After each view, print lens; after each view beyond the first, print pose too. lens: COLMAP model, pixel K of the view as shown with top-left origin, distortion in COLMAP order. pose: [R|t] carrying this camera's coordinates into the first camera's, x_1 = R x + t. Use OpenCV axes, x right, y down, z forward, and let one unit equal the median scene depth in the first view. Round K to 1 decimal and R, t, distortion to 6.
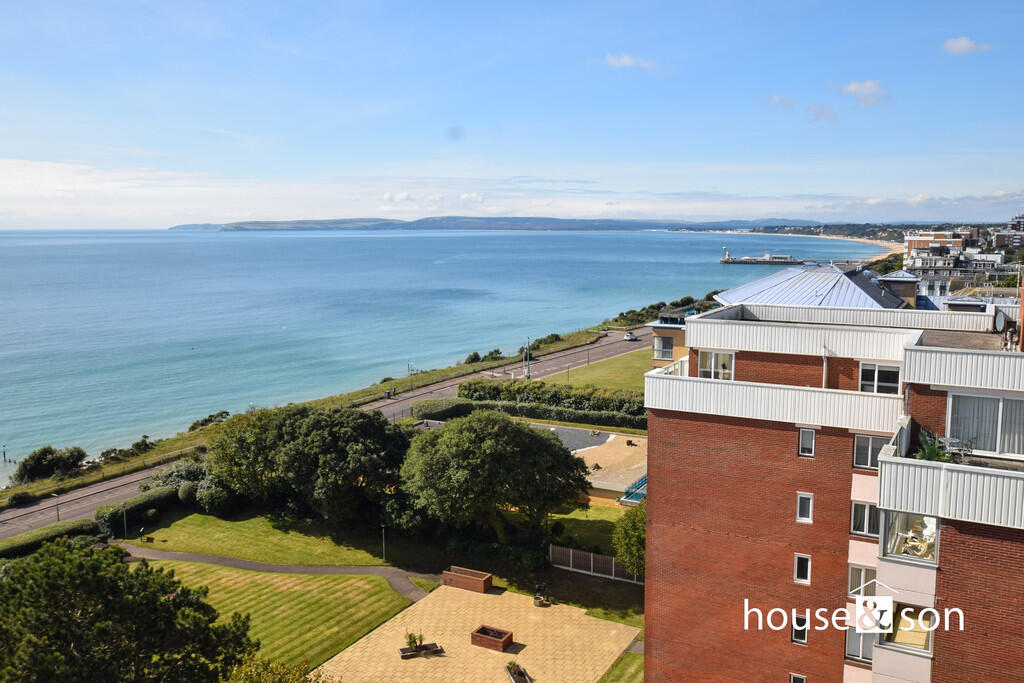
lens RADIAL K [[871.7, 0, 512.0], [0, 871.7, 341.5], [0, 0, 1]] dist [0.006798, 0.017059]
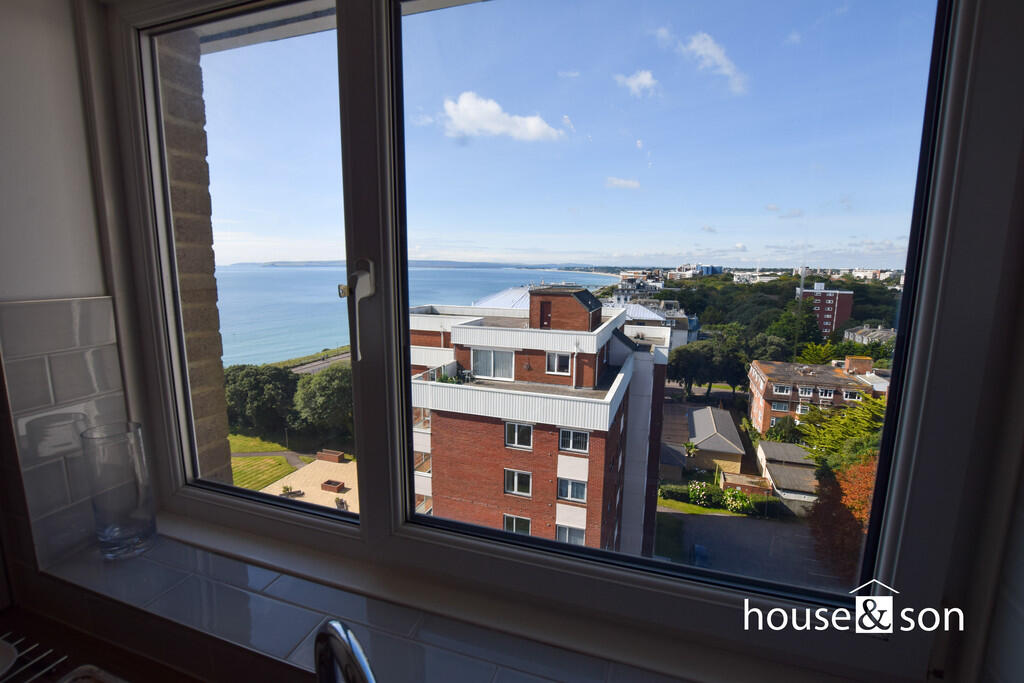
lens RADIAL K [[470.5, 0, 507.7], [0, 470.5, 343.0], [0, 0, 1]] dist [-0.023544, 0.000837]
pose [[0.986817, -0.013599, 0.161265, 0.153557], [0.008604, 0.999463, 0.031631, 0.004922], [-0.161609, -0.029827, 0.986404, -0.031074]]
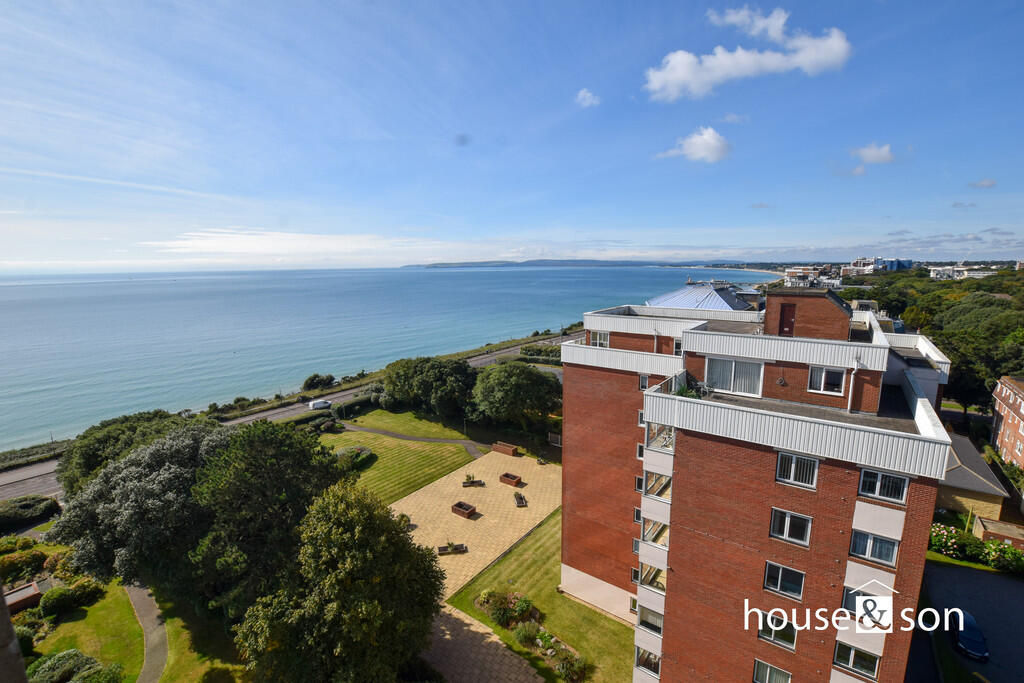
lens RADIAL K [[454.7, 0, 508.5], [0, 454.7, 340.1], [0, 0, 1]] dist [-0.035654, 0.006061]
pose [[0.990211, 0.015395, -0.138725, 0.086999], [-0.010792, 0.999368, 0.033871, -0.000492], [0.139159, -0.032042, 0.989752, 0.016481]]
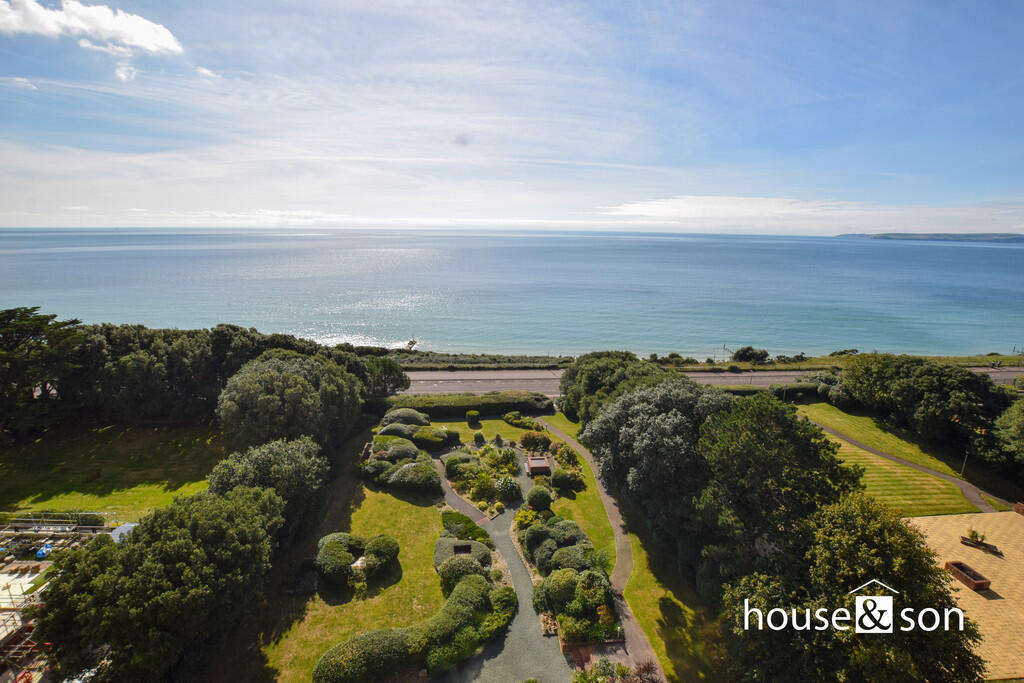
lens RADIAL K [[454.5, 0, 507.6], [0, 454.5, 338.3], [0, 0, 1]] dist [-0.036002, 0.005915]
pose [[0.544784, 0.208786, -0.812169, -0.013277], [-0.126450, 0.977888, 0.166568, 0.003479], [0.828988, 0.011955, 0.559139, -0.029317]]
